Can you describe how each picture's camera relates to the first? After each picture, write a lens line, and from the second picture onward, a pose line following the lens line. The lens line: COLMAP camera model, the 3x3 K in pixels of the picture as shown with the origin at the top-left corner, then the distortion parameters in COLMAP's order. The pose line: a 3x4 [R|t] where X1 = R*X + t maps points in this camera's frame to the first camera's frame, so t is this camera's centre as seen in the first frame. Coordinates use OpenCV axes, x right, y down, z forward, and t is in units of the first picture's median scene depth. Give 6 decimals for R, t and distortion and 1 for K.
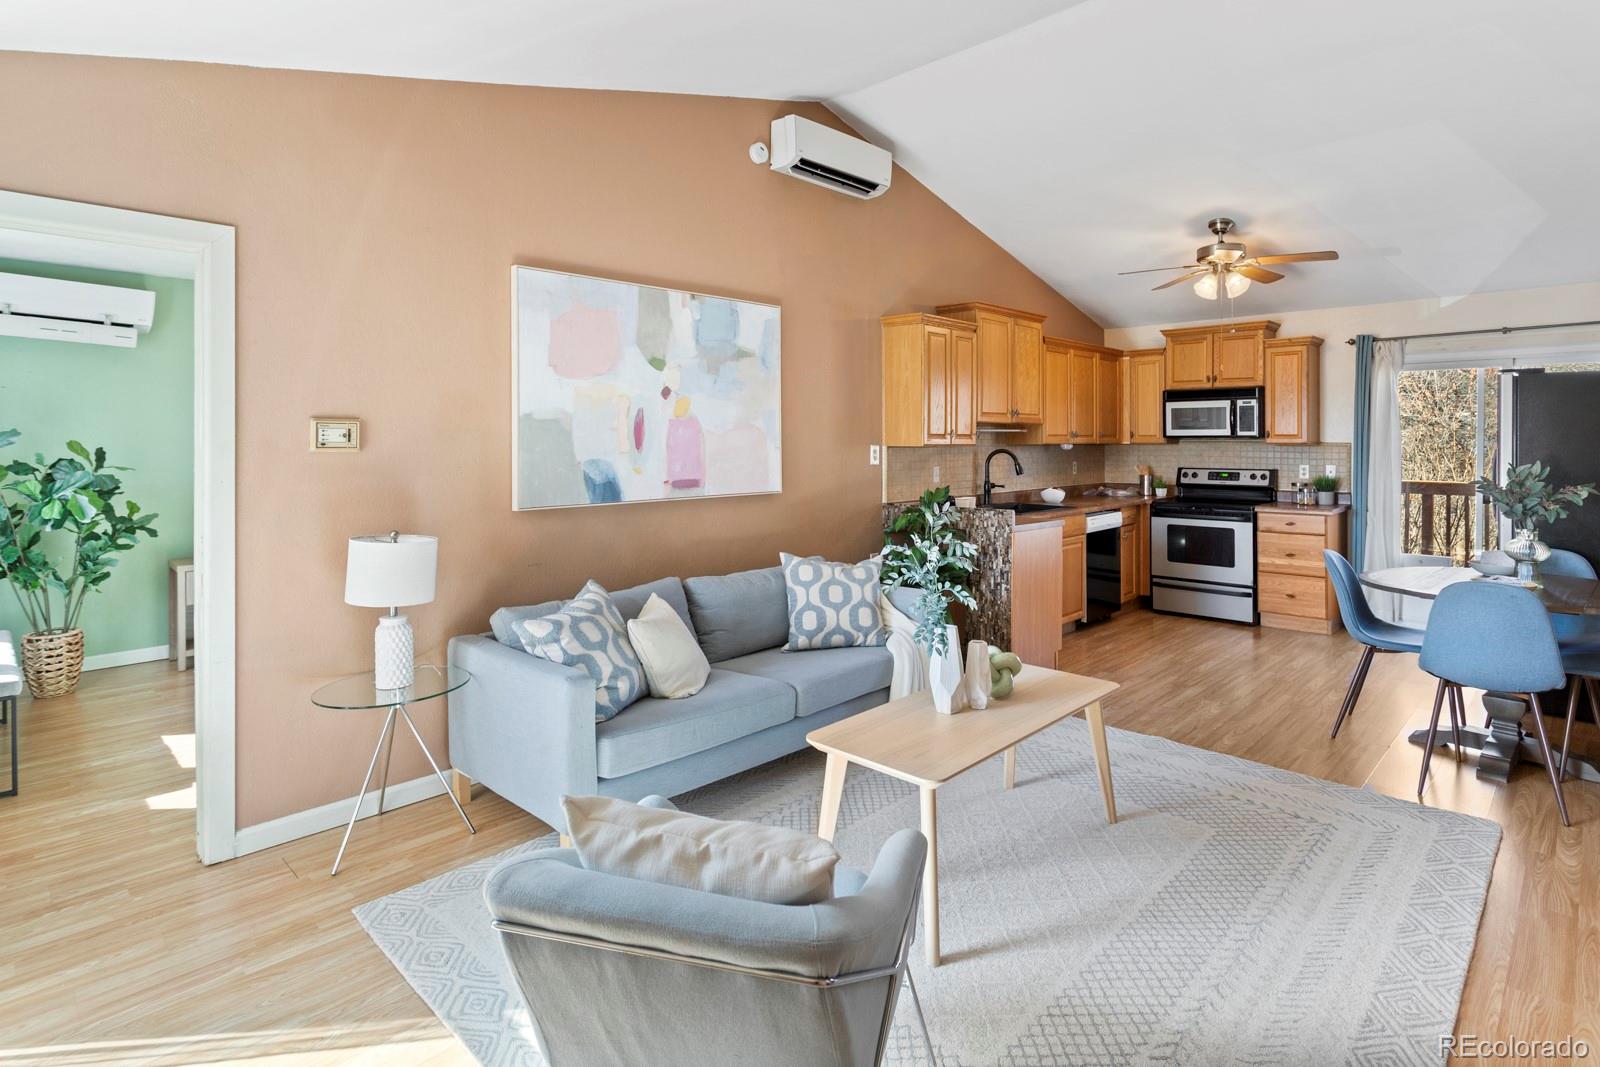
lens RADIAL K [[812.3, 0, 828.6], [0, 812.3, 448.8], [0, 0, 1]] dist [-0.014091, -0.002002]
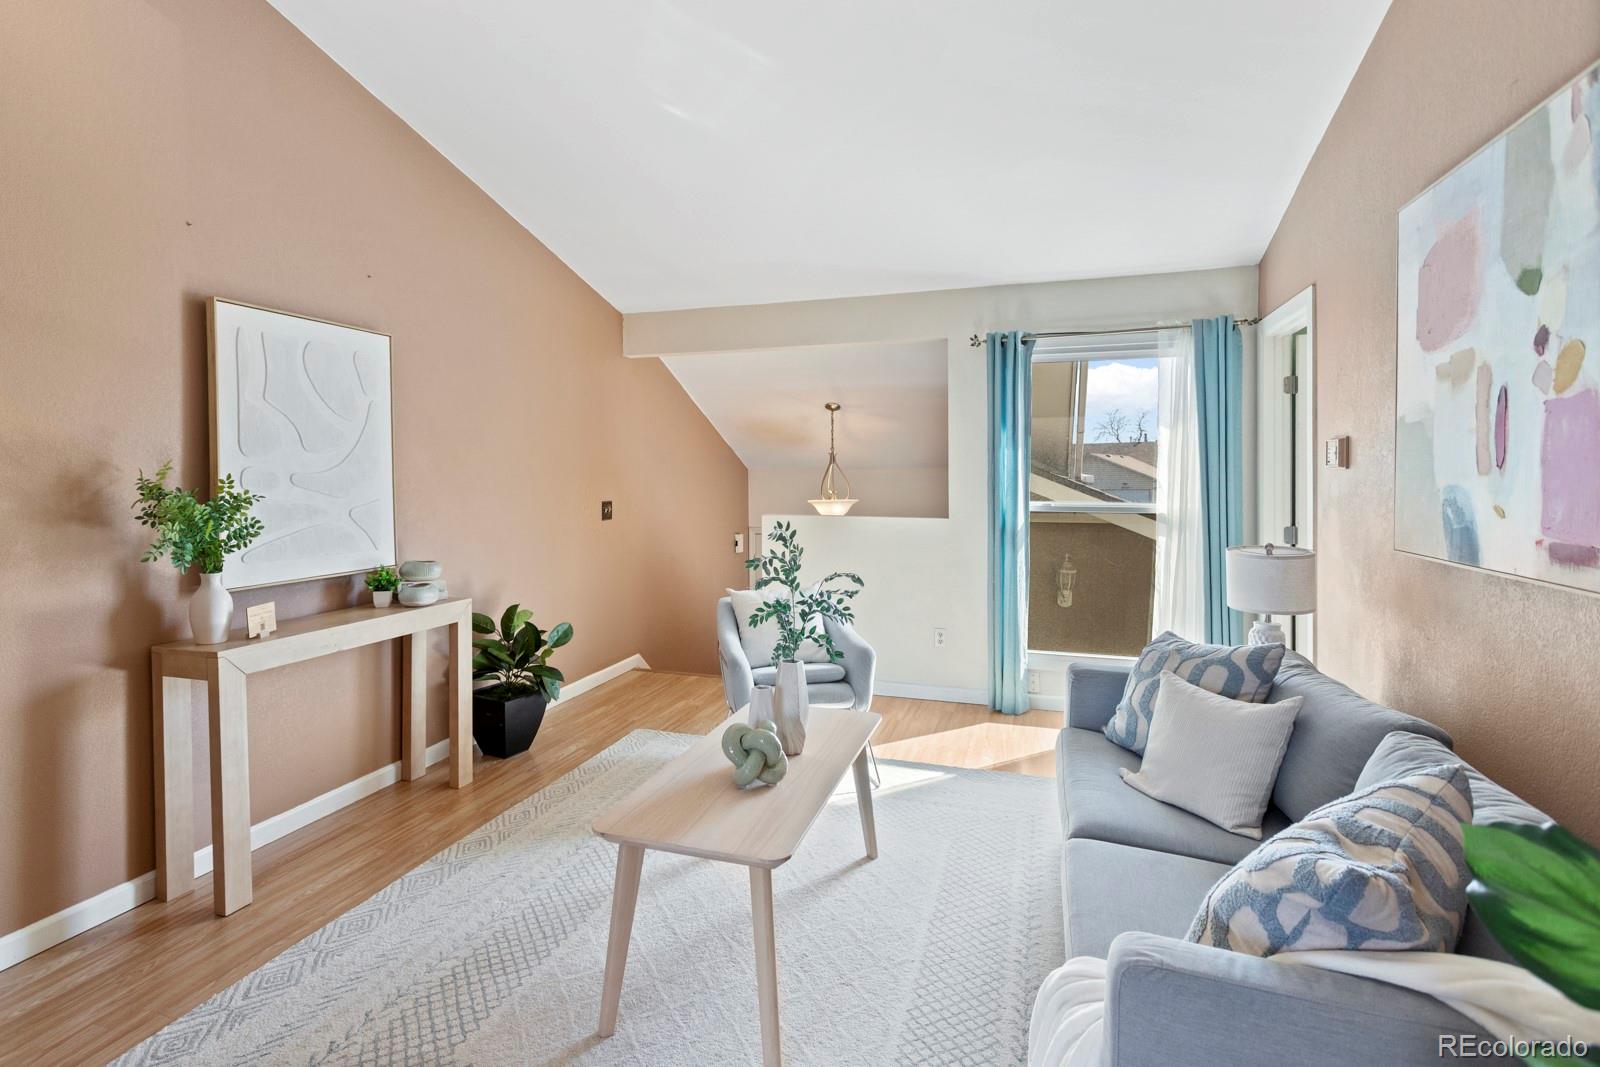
lens RADIAL K [[805.1, 0, 748.8], [0, 805.1, 482.0], [0, 0, 1]] dist [-0.003789, 0.002765]
pose [[-0.930133, 0.011659, -0.367037, 0.218322], [0.004569, 0.999786, 0.020179, -0.001864], [0.367193, 0.017092, -0.929988, 0.757500]]
